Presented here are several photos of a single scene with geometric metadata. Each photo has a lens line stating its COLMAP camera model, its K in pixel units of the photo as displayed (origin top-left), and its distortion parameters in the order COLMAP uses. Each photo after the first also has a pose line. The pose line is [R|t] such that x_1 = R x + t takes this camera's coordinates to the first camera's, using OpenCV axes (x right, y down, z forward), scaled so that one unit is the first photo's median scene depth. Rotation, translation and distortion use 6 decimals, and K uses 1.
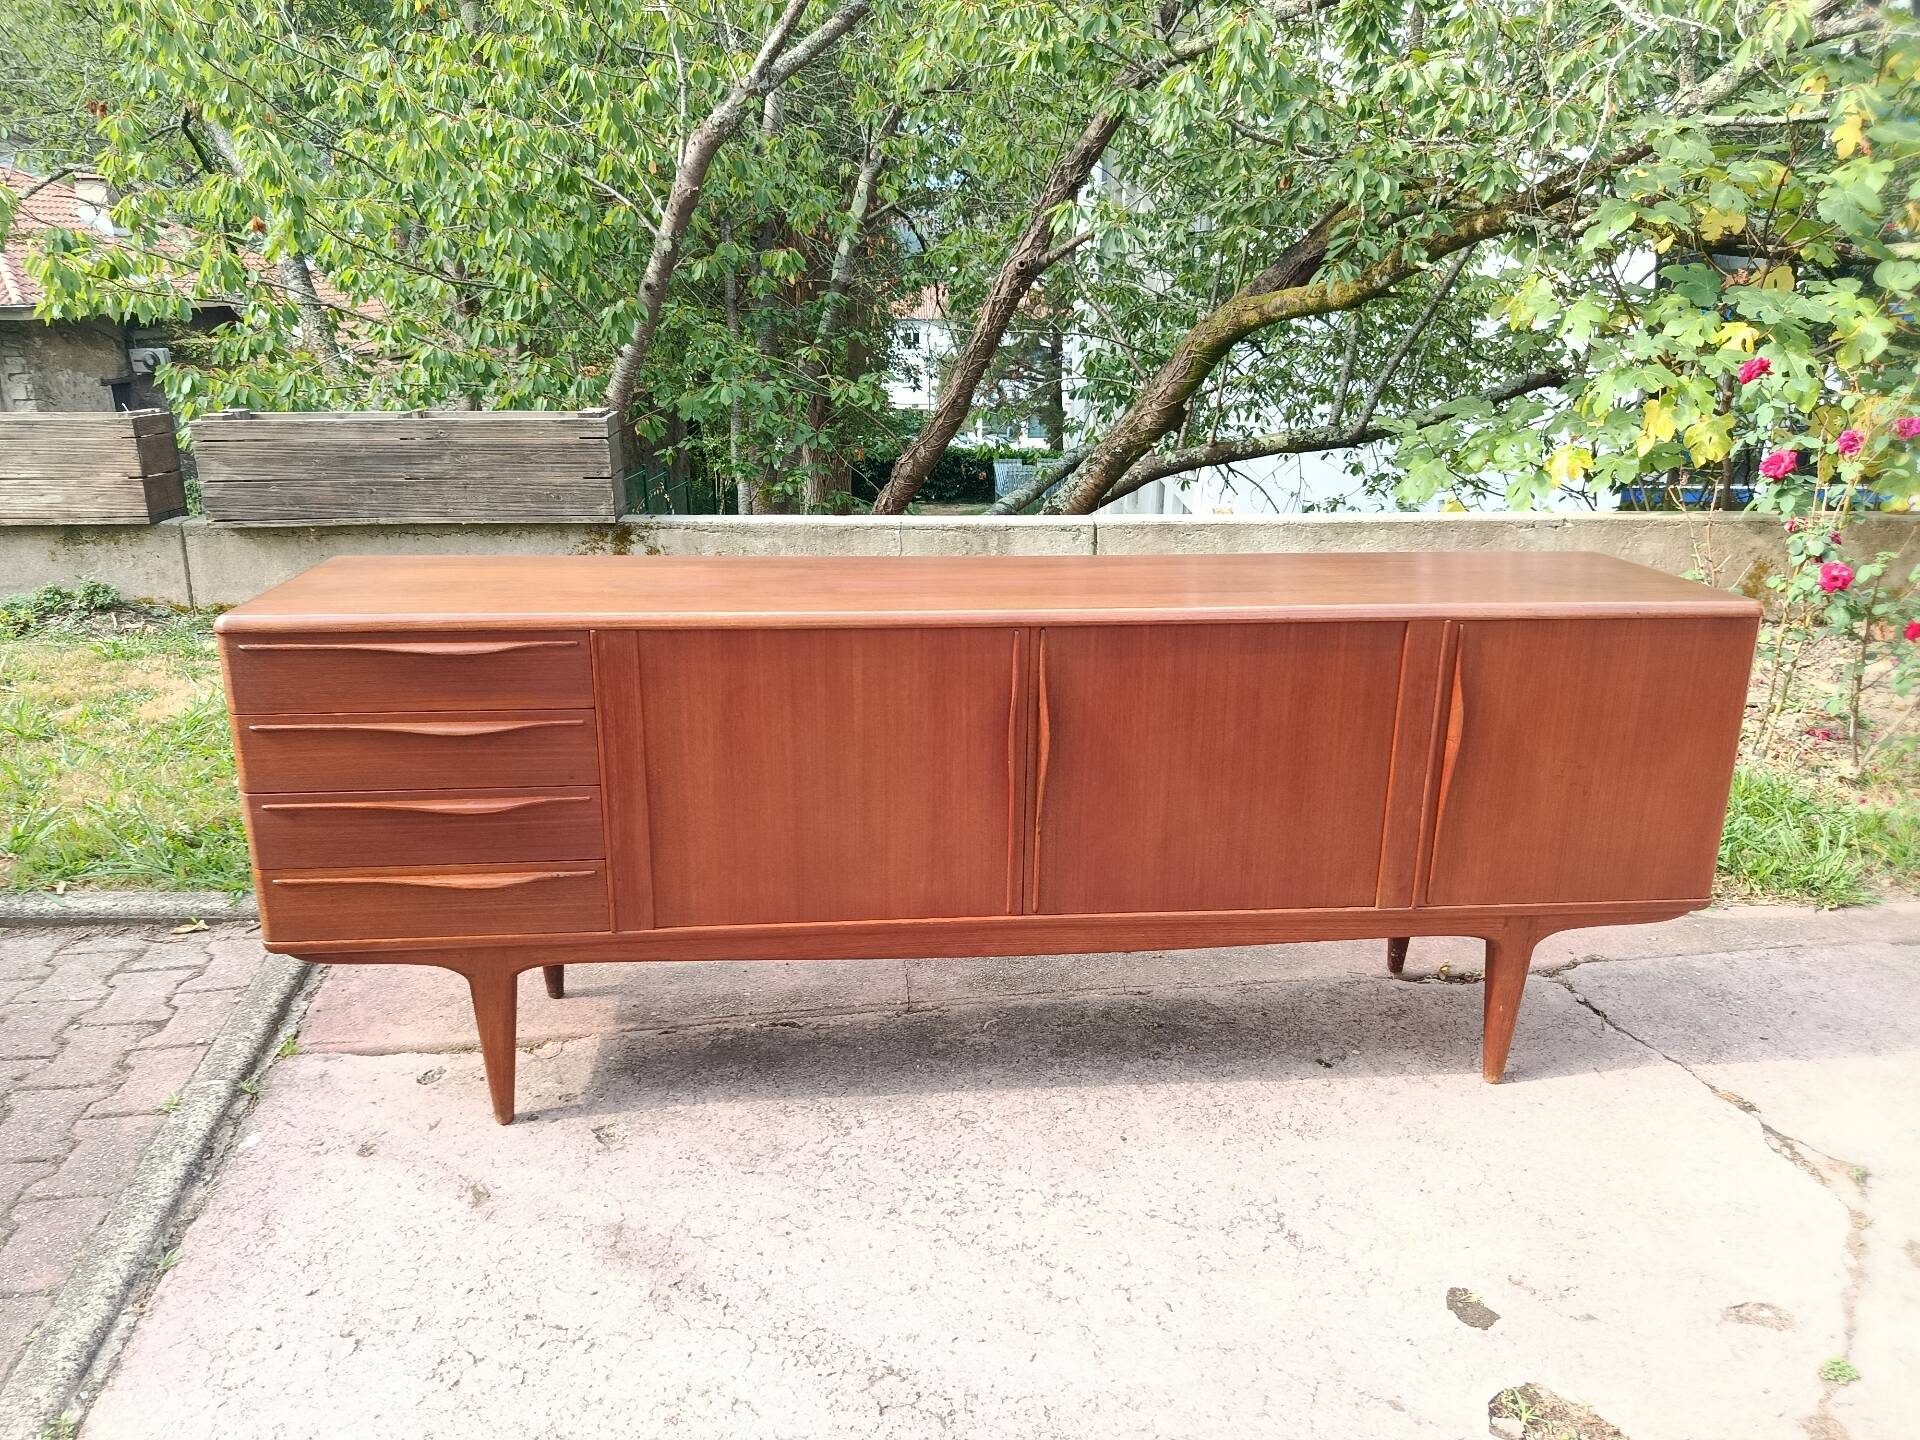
lens RADIAL K [[1351.0, 0, 946.9], [0, 1351.0, 732.8], [0, 0, 1]] dist [0.016201, -0.031746]
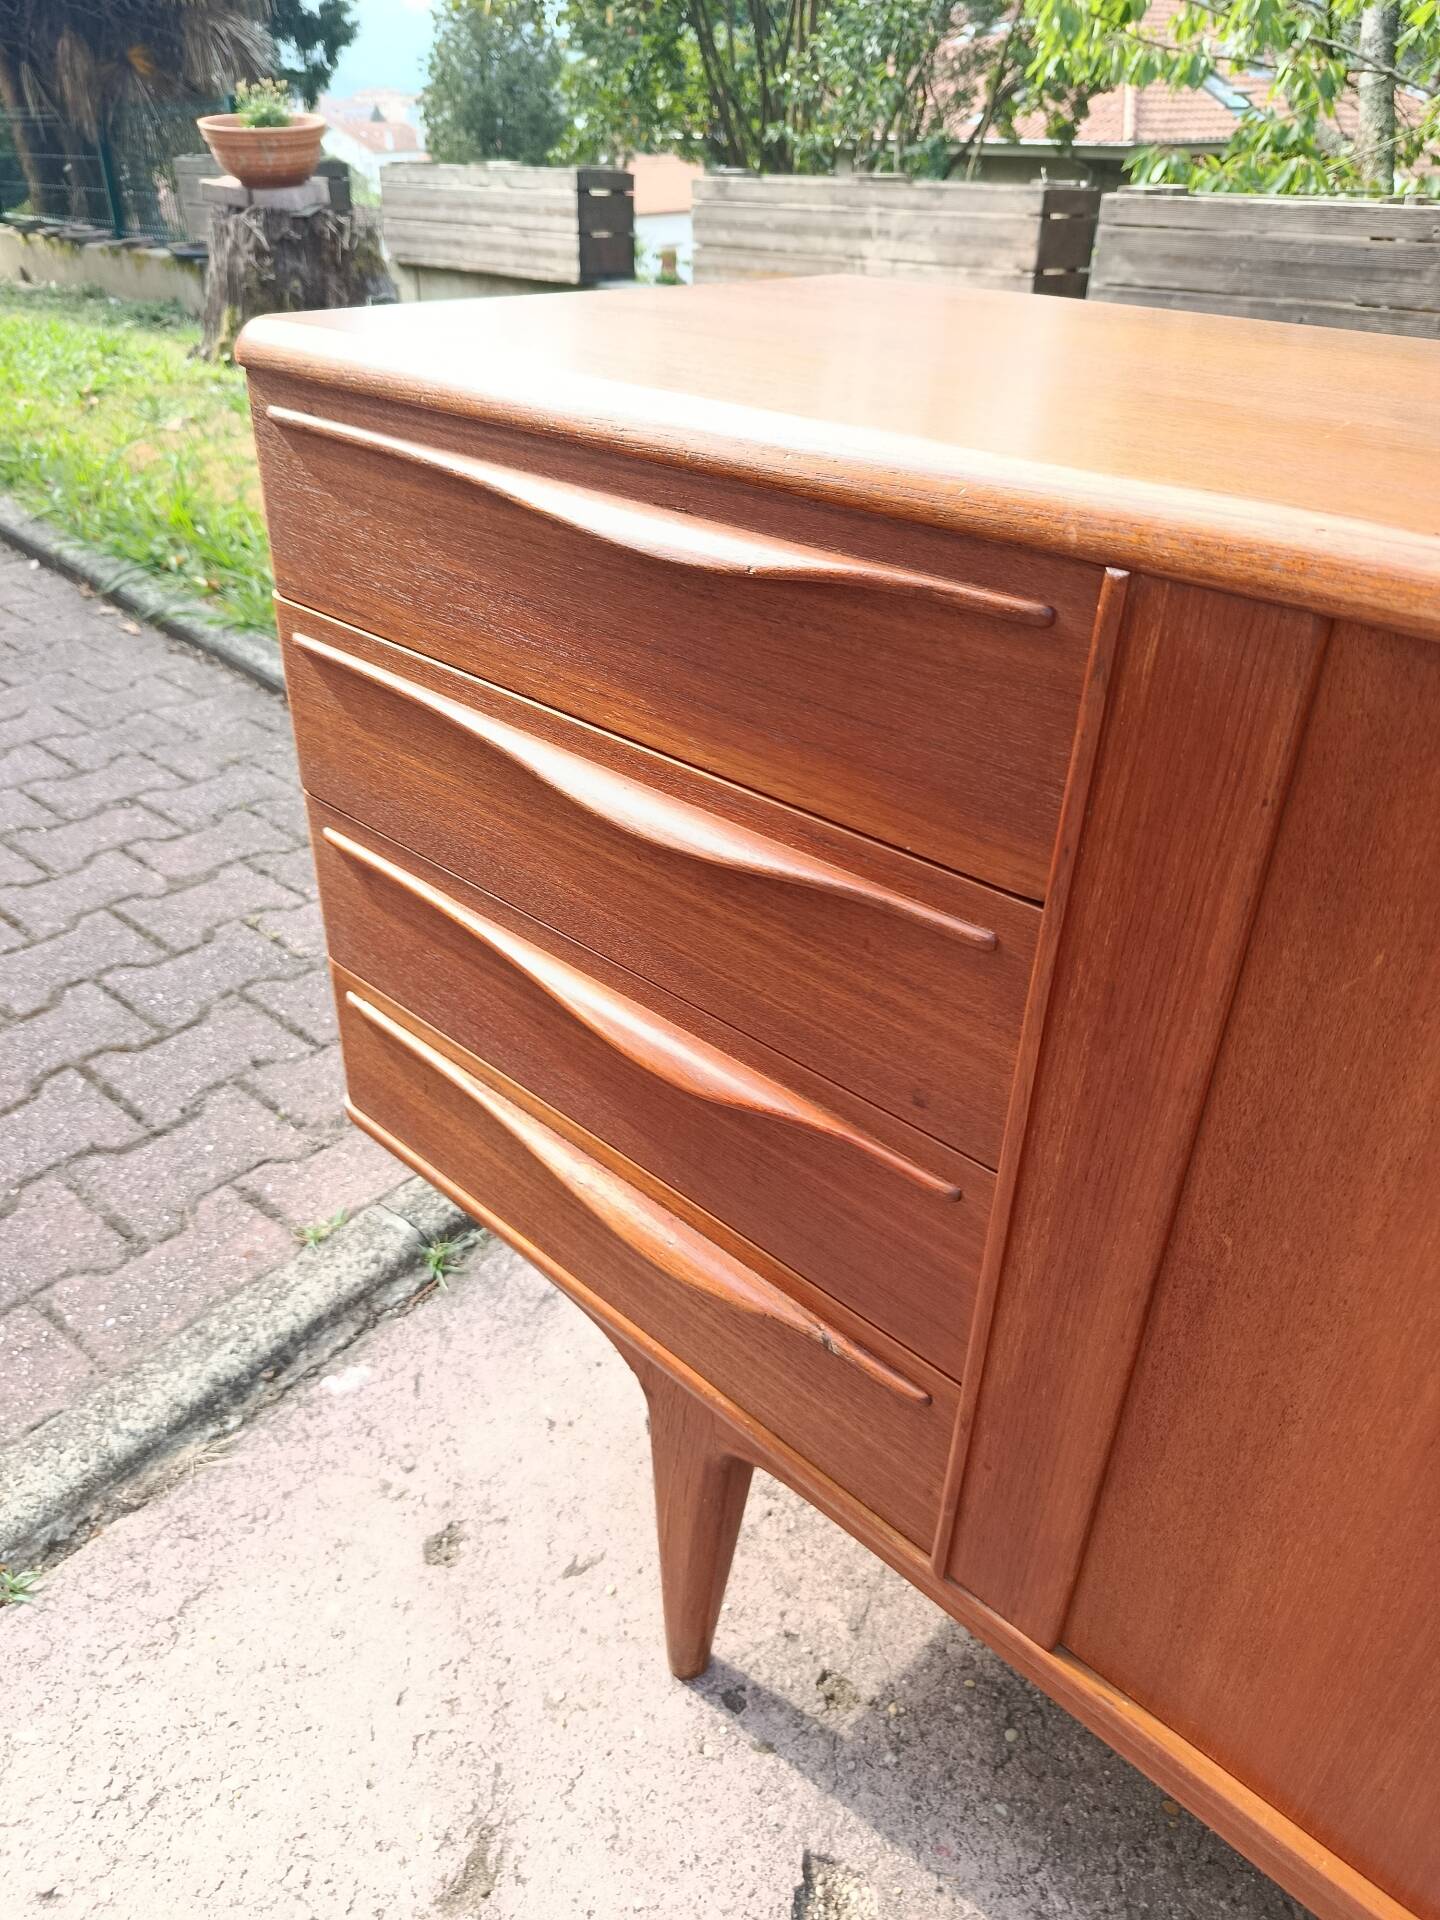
lens RADIAL K [[1351.0, 0, 702.2], [0, 1351.0, 953.9], [0, 0, 1]] dist [0.016201, -0.031746]
pose [[0.650208, 0.394546, -0.649279, -0.108722], [-0.243318, 0.917715, 0.314000, -0.052960], [0.719741, -0.046184, 0.692705, 0.601112]]
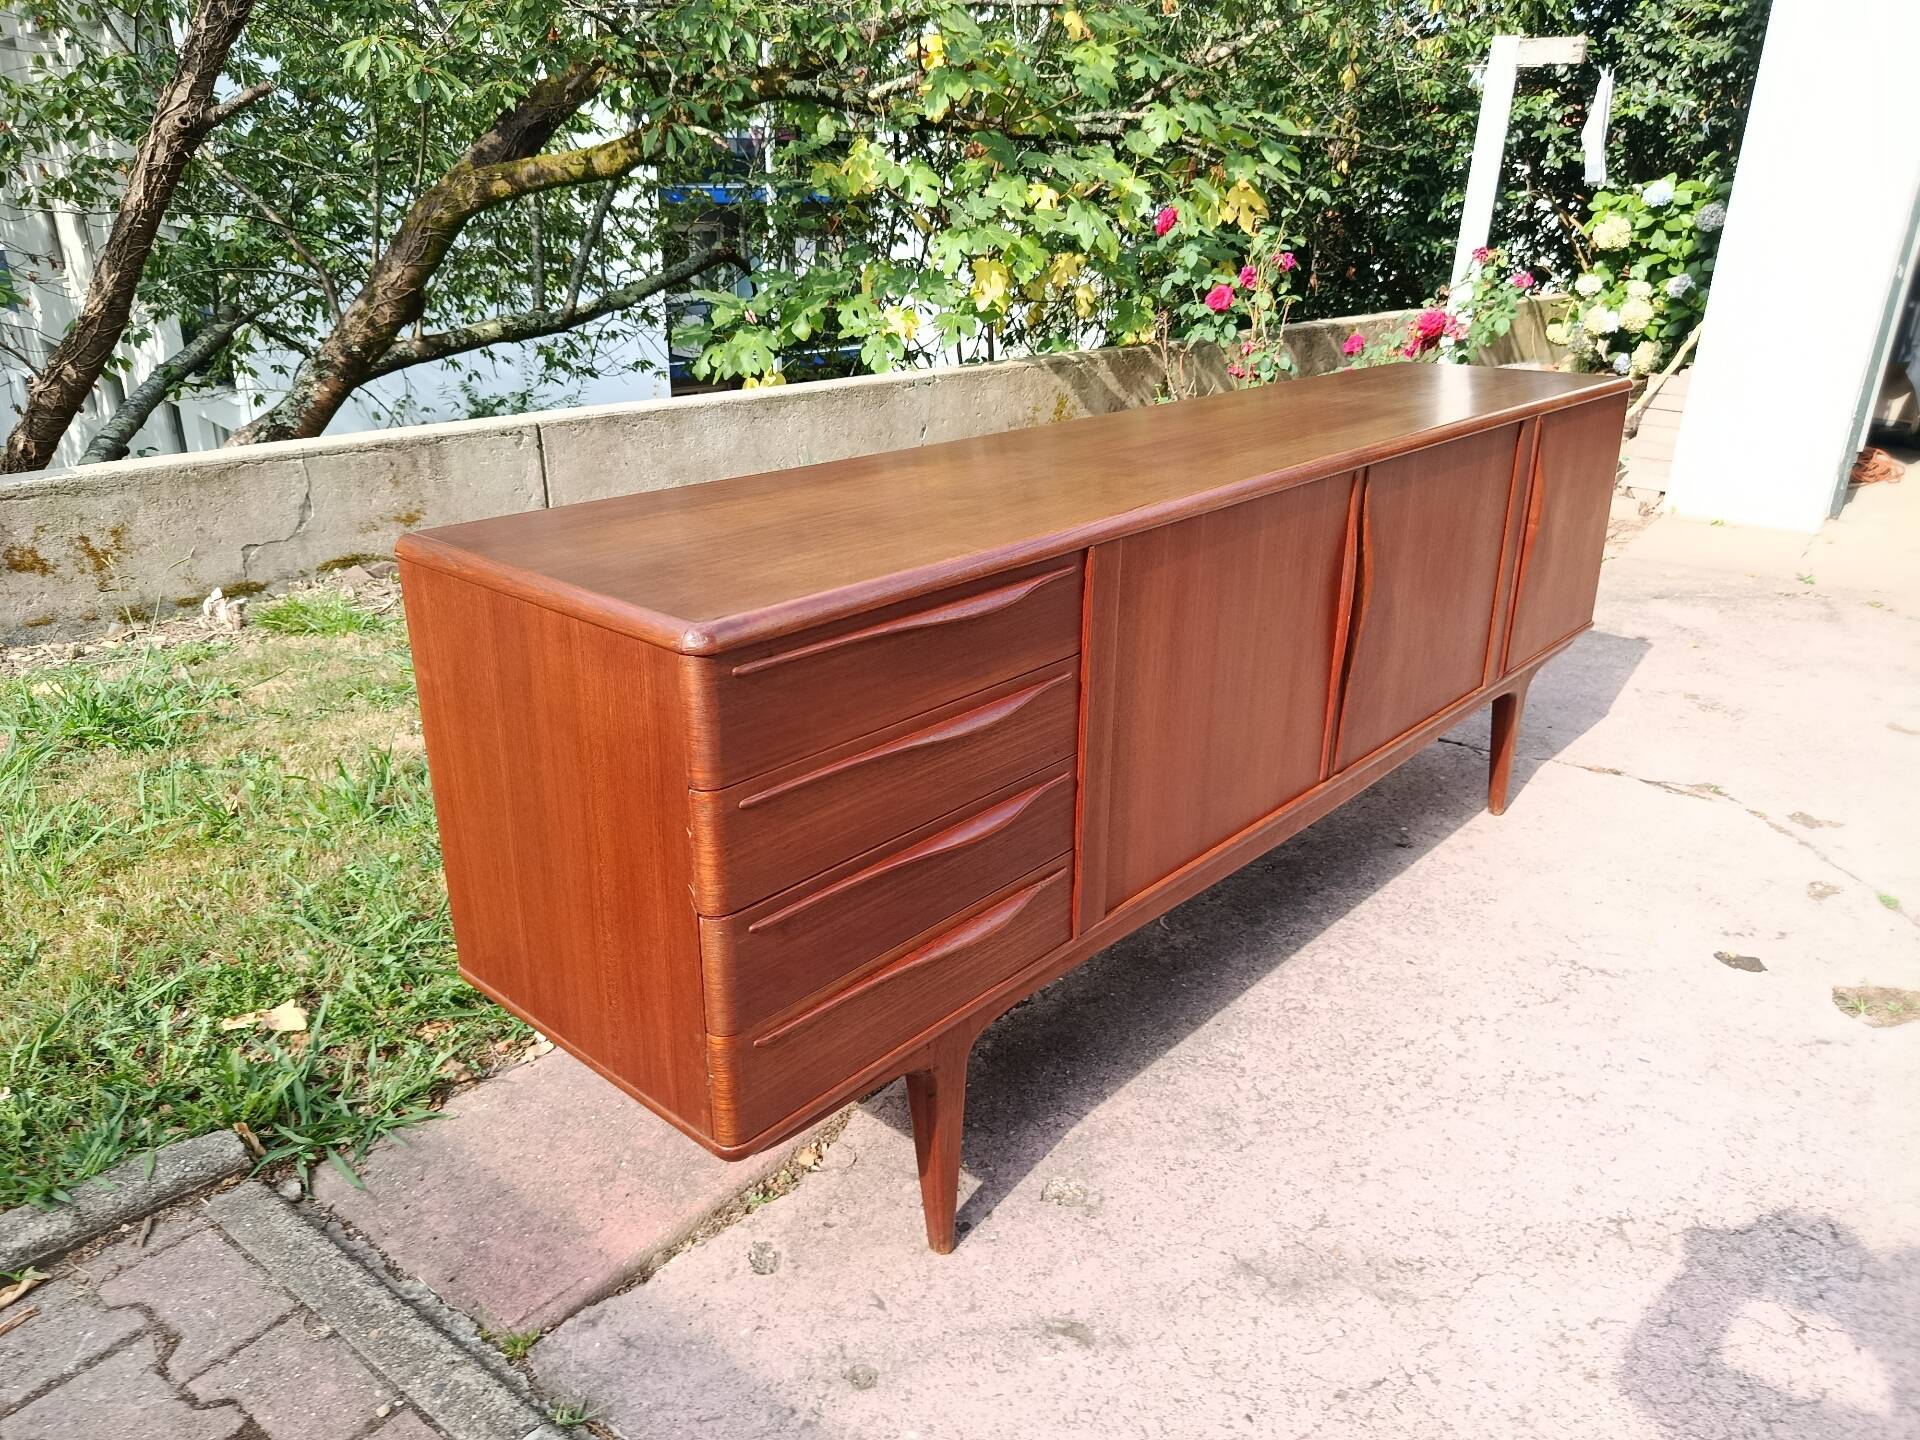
lens RADIAL K [[1351.0, 0, 955.8], [0, 1351.0, 722.5], [0, 0, 1]] dist [0.016201, -0.031746]
pose [[0.732713, -0.251401, 0.632400, -0.603033], [0.209542, 0.967460, 0.141819, -0.077485], [-0.647475, 0.028602, 0.761550, 0.362189]]
